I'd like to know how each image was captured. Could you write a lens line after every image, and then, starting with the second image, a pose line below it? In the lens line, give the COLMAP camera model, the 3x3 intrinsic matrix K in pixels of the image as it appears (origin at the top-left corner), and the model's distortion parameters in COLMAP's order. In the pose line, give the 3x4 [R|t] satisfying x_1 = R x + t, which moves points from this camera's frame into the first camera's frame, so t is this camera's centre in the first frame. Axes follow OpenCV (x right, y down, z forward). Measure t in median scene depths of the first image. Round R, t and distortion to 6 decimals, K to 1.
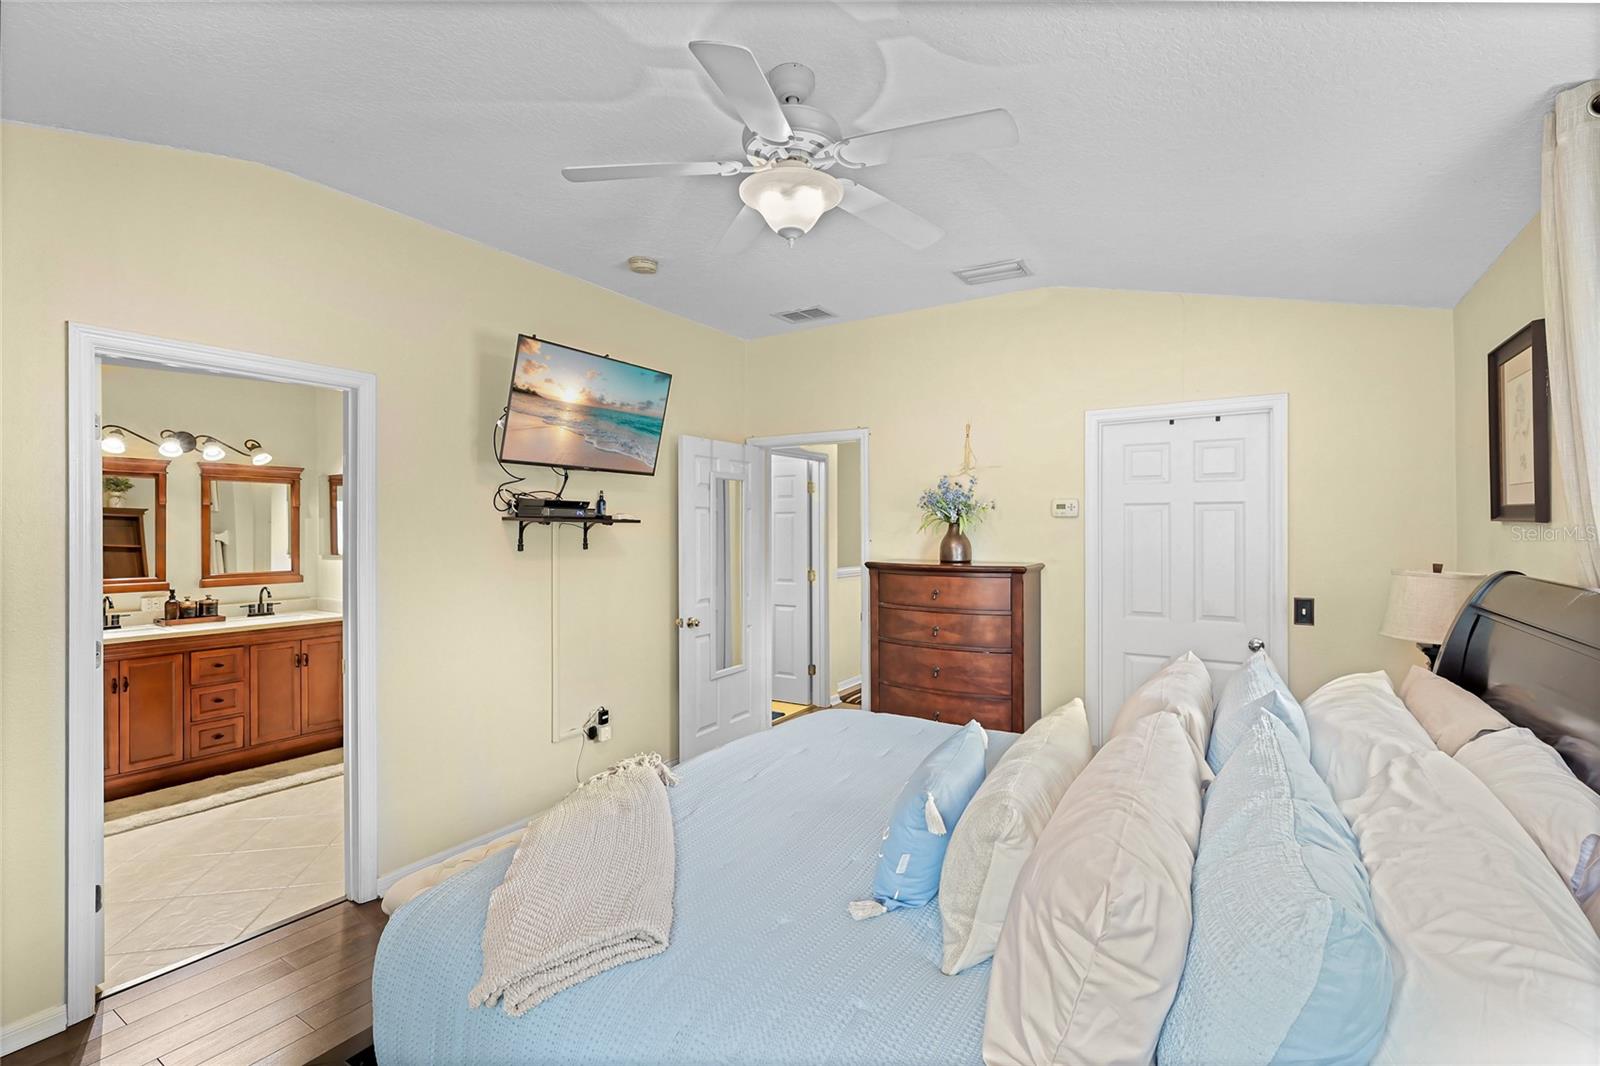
lens RADIAL K [[716.3, 0, 801.8], [0, 716.3, 529.0], [0, 0, 1]] dist [-0.001264, -0.000009]
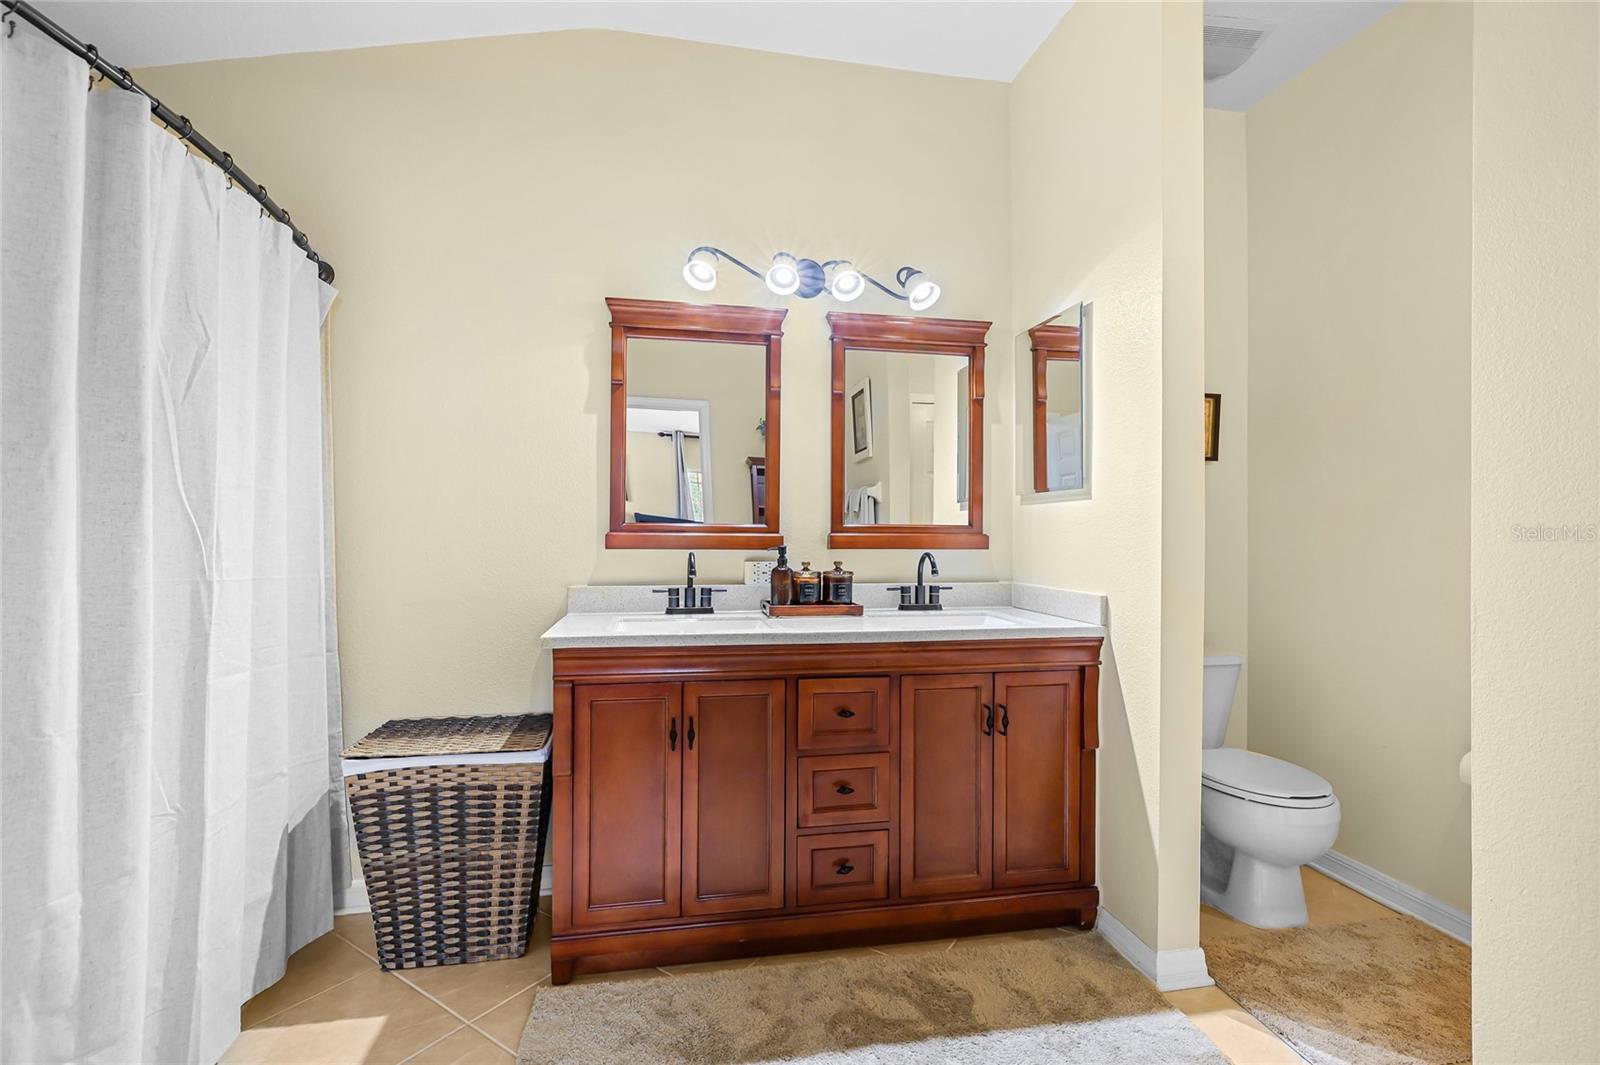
lens RADIAL K [[716.3, 0, 801.8], [0, 716.3, 528.5], [0, 0, 1]] dist [-0.001264, -0.000009]
pose [[0.692731, 0.003465, -0.721187, -0.475075], [-0.007989, 0.999964, -0.002869, 0.069773], [0.721151, 0.007750, 0.692734, 0.623352]]
